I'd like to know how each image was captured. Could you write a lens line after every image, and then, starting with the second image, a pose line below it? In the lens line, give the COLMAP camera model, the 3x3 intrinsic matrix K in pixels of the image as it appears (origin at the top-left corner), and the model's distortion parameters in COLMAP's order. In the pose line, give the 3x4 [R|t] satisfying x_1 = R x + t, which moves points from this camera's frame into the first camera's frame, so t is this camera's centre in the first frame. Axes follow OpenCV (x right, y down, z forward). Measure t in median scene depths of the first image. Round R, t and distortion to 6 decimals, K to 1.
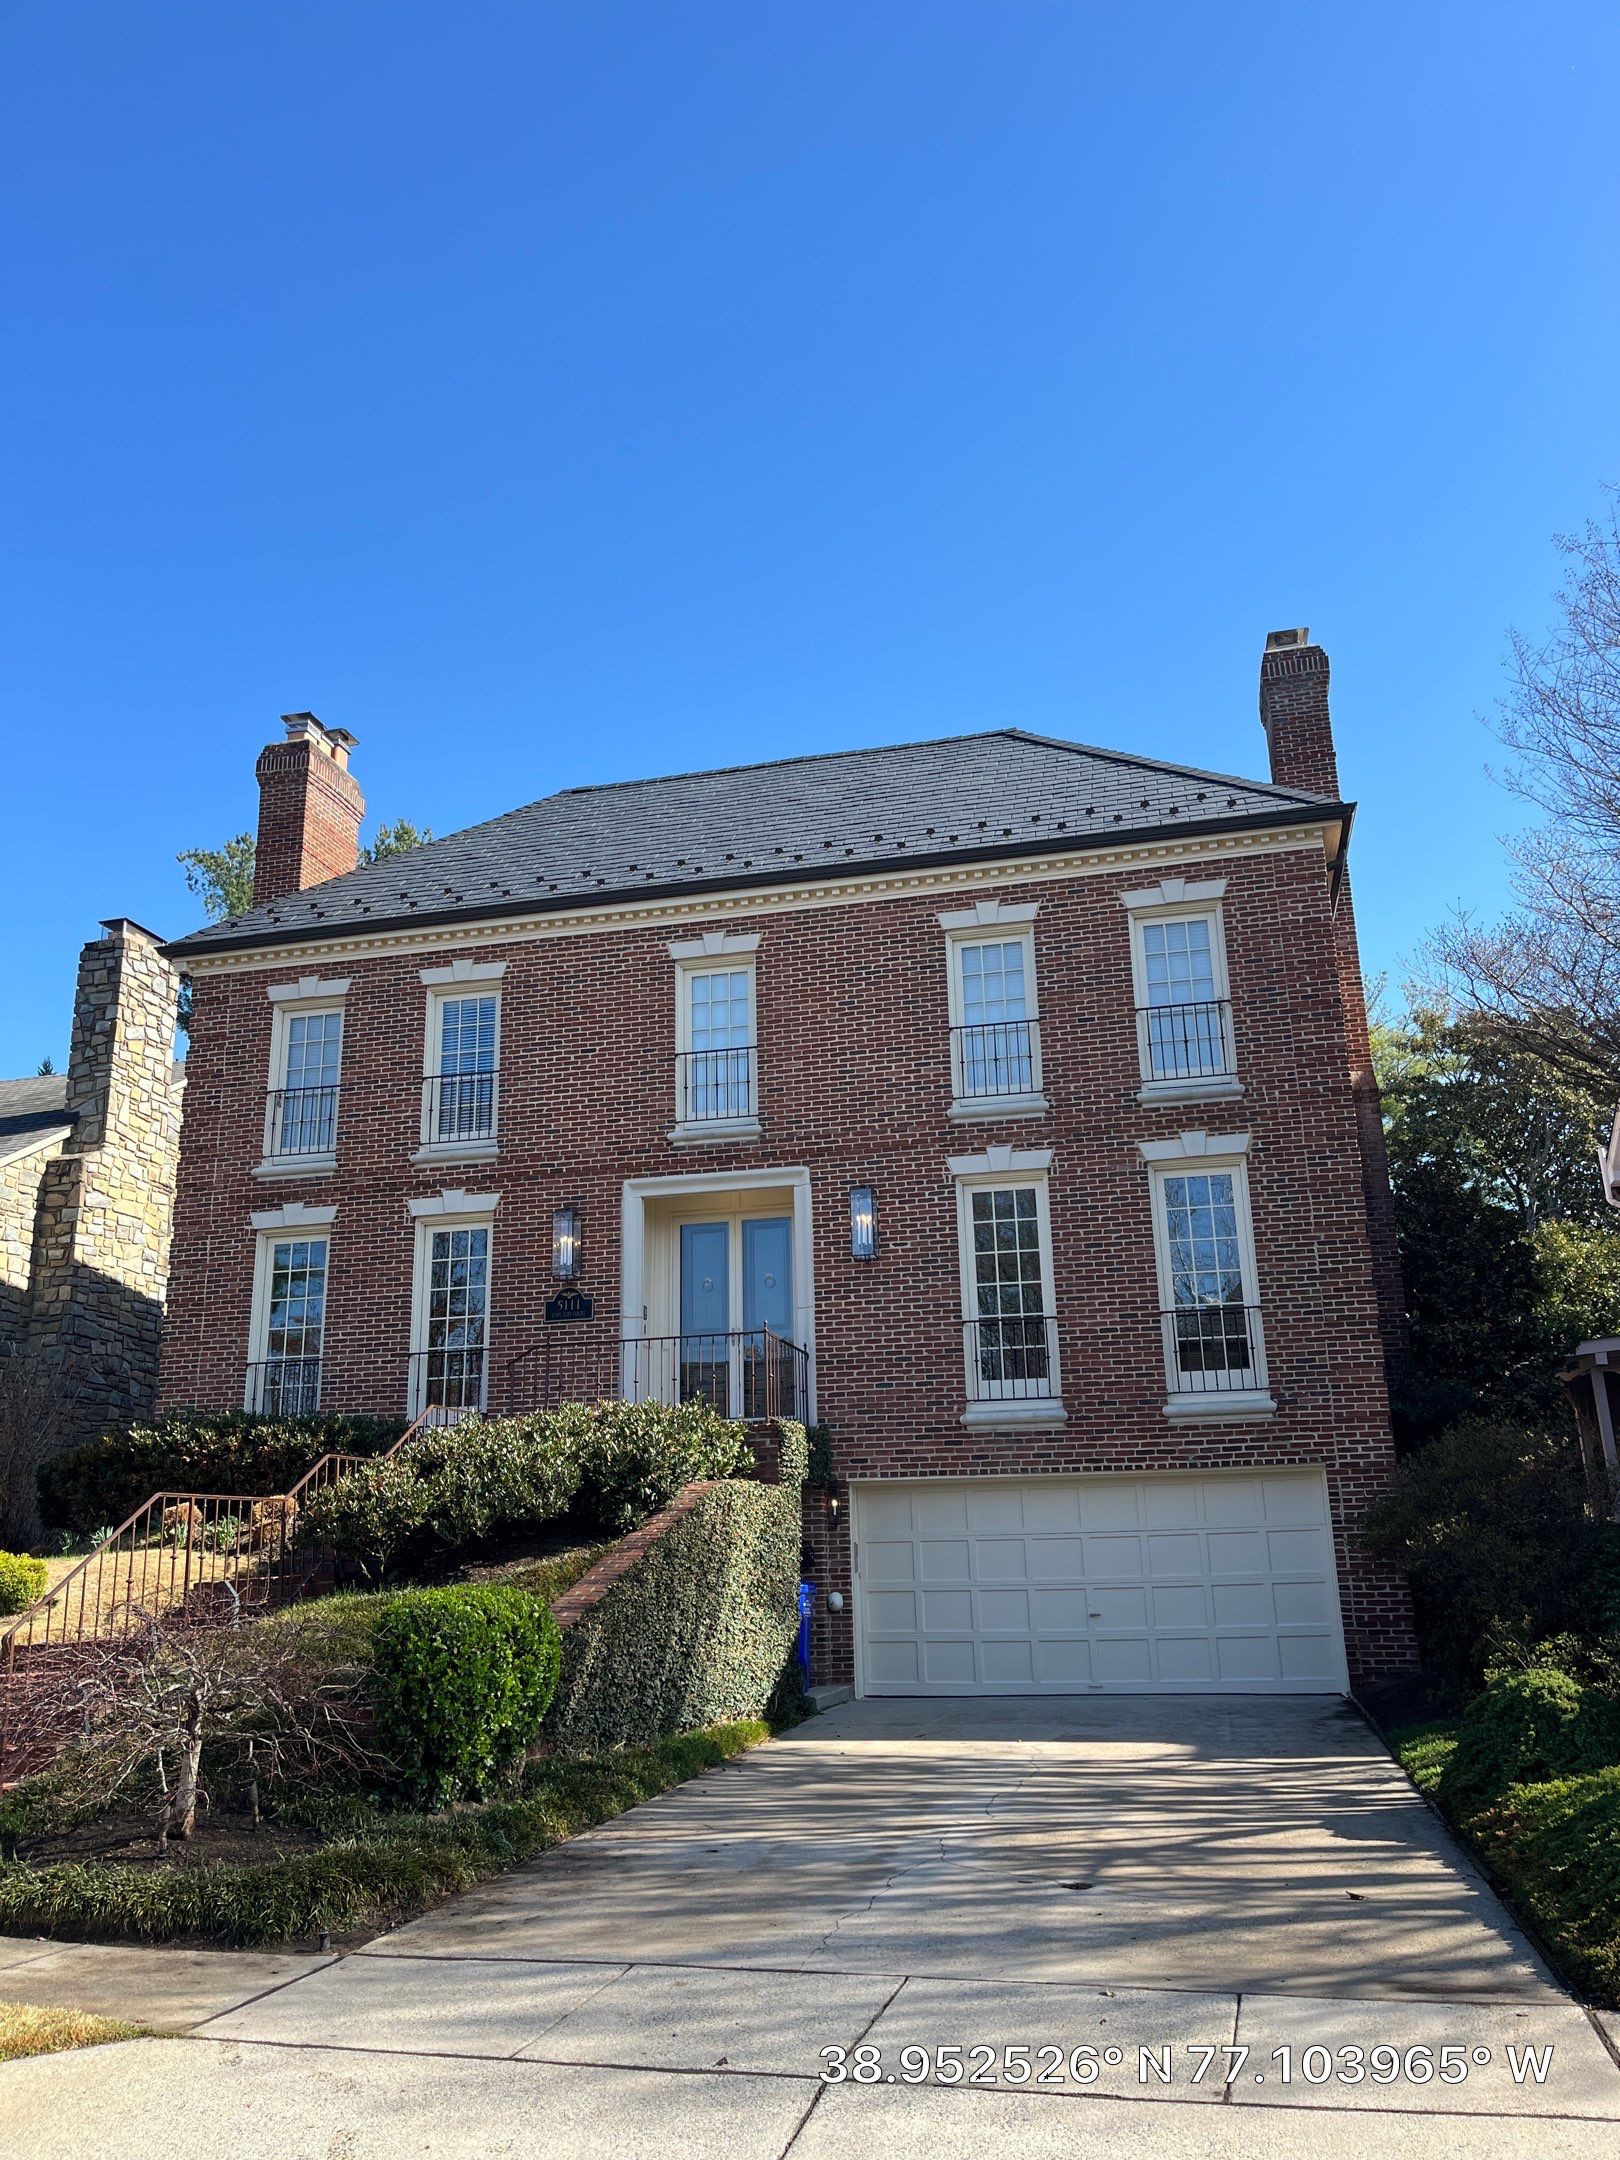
lens RADIAL K [[1509.6, 0, 810.0], [0, 1509.6, 1080.0], [0, 0, 1]] dist [0.071956, -0.153969]
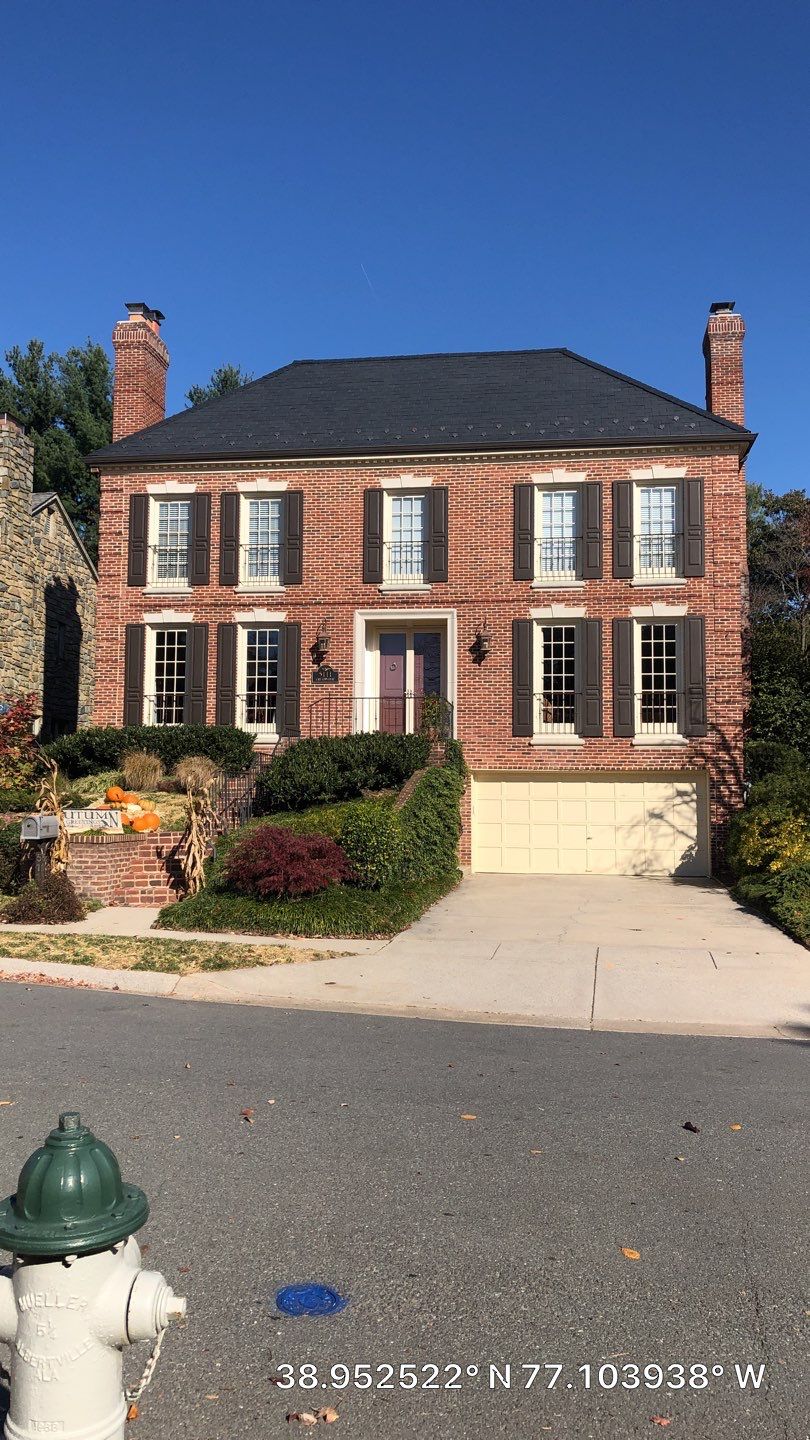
lens RADIAL K [[771.0, 0, 404.7], [0, 771.0, 701.9], [0, 0, 1]] dist [0.177446, 0.000026]
pose [[0.991337, 0.049197, 0.121781, -0.175680], [-0.069159, 0.983773, 0.165555, 0.015591], [-0.111660, -0.172543, 0.978653, 0.034777]]
